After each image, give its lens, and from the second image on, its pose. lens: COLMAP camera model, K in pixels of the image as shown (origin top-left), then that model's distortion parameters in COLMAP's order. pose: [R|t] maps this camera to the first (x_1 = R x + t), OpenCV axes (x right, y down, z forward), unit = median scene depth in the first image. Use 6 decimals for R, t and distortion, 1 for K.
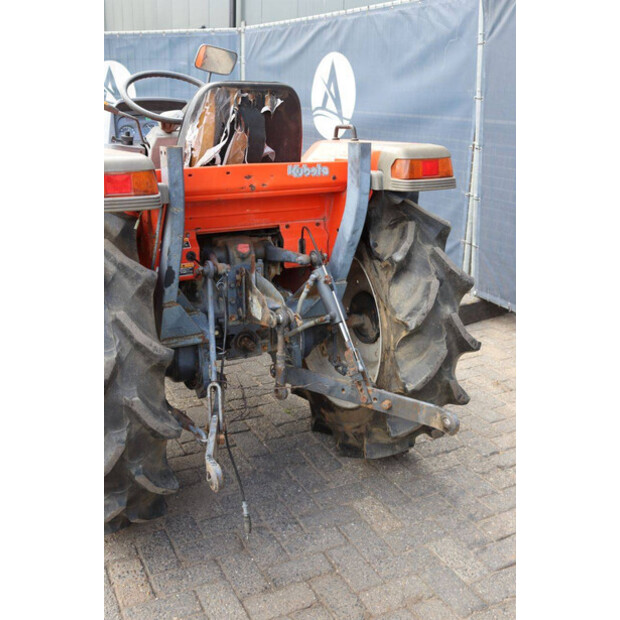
lens RADIAL K [[676.1, 0, 312.5], [0, 676.1, 314.1], [0, 0, 1]] dist [-0.028142, 0.000000]
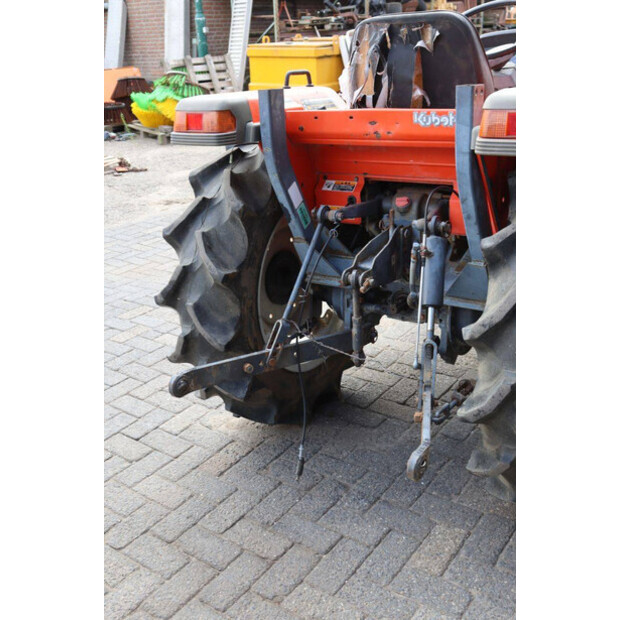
lens RADIAL K [[676.1, 0, 310.1], [0, 676.1, 309.7], [0, 0, 1]] dist [-0.028142, 0.000000]
pose [[0.457292, 0.283971, -0.842760, 0.663597], [-0.208693, 0.955453, 0.208704, -0.124358], [0.864483, 0.080439, 0.496183, 0.457690]]
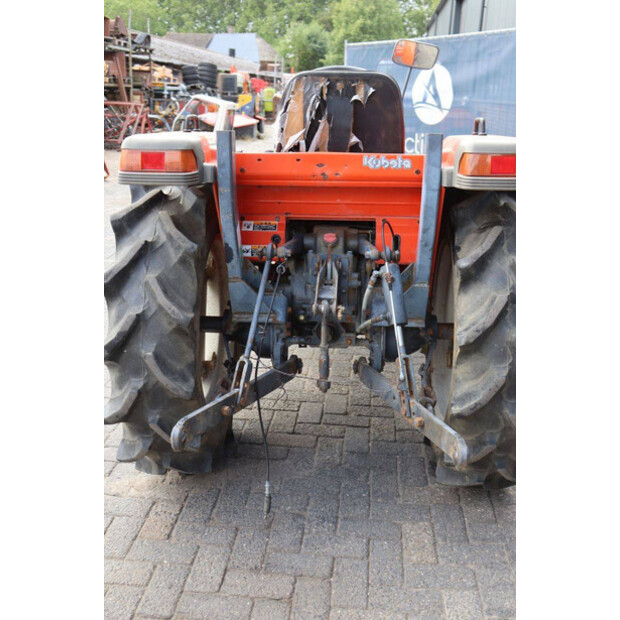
lens RADIAL K [[676.1, 0, 313.0], [0, 676.1, 308.5], [0, 0, 1]] dist [-0.028142, 0.000000]
pose [[0.847503, 0.152509, -0.508408, 0.408539], [-0.160864, 0.986585, 0.027793, -0.017570], [0.505827, 0.058230, 0.860667, 0.133198]]
